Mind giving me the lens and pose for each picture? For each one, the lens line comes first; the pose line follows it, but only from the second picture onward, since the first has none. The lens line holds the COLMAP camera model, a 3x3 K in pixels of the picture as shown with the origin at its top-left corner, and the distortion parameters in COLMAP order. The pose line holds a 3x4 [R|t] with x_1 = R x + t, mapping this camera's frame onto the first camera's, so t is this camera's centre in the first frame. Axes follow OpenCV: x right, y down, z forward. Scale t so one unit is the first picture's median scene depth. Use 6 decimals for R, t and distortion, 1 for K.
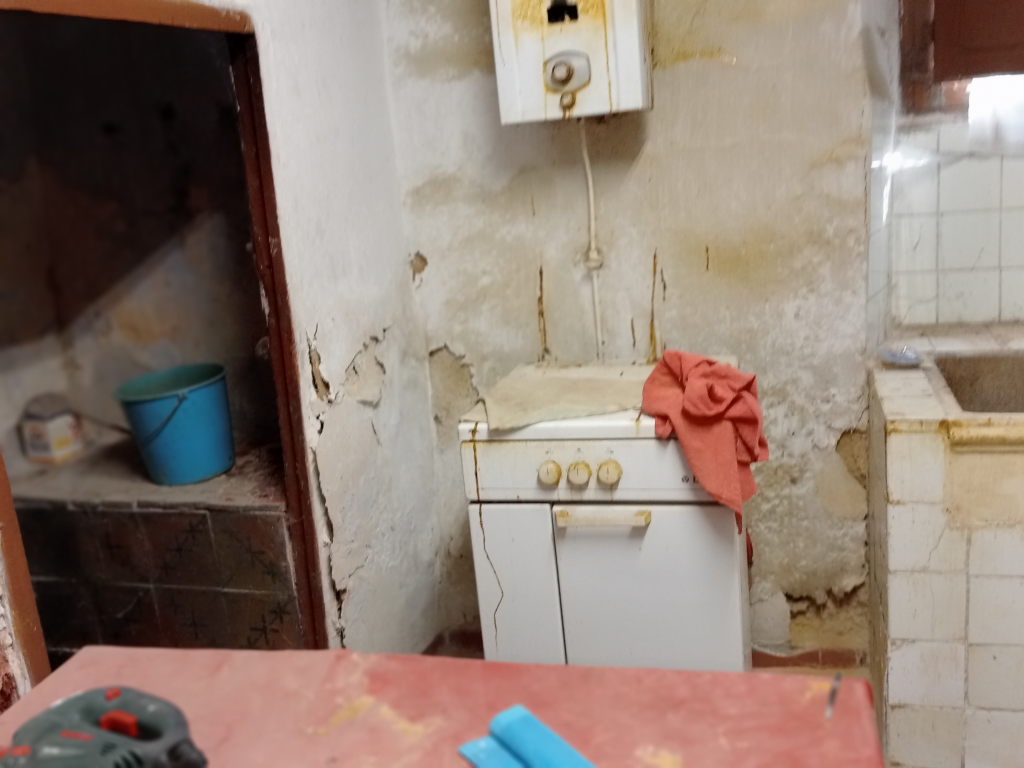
lens RADIAL K [[995.7, 0, 512.0], [0, 995.7, 384.0], [0, 0, 1]] dist [0.120283, -0.272336]
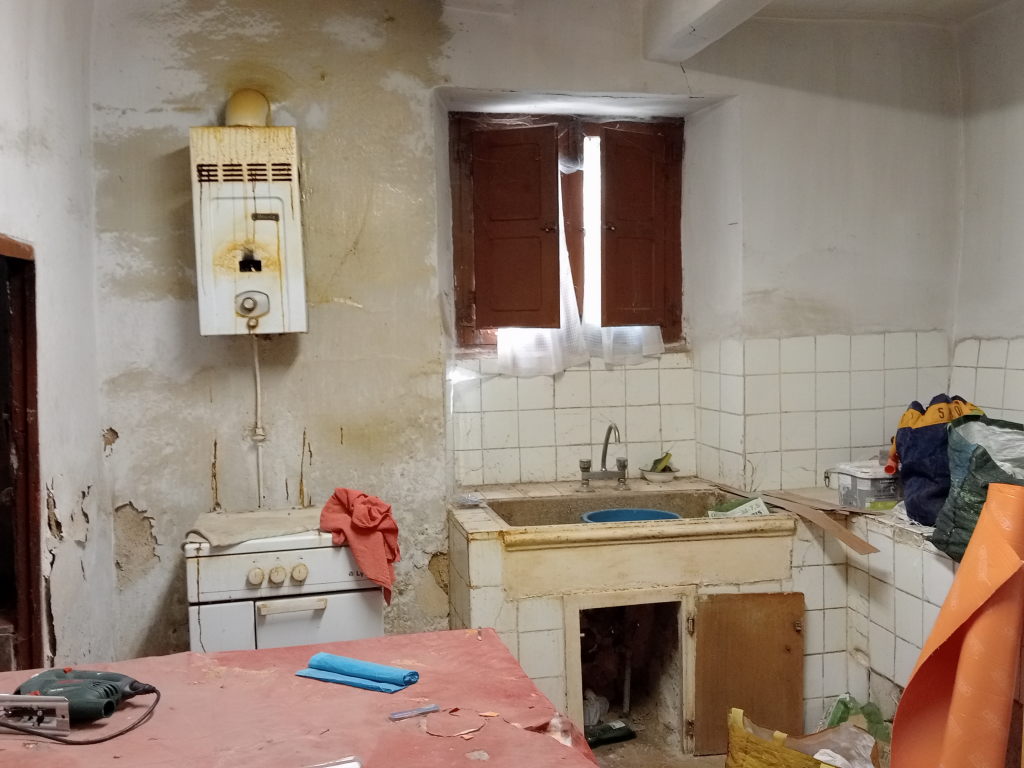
lens RADIAL K [[995.7, 0, 512.0], [0, 995.7, 384.0], [0, 0, 1]] dist [0.120283, -0.272336]
pose [[0.891759, 0.044041, 0.450361, -0.240517], [0.052166, 0.978612, -0.198992, 0.102599], [-0.449493, 0.200947, 0.870389, -0.378563]]
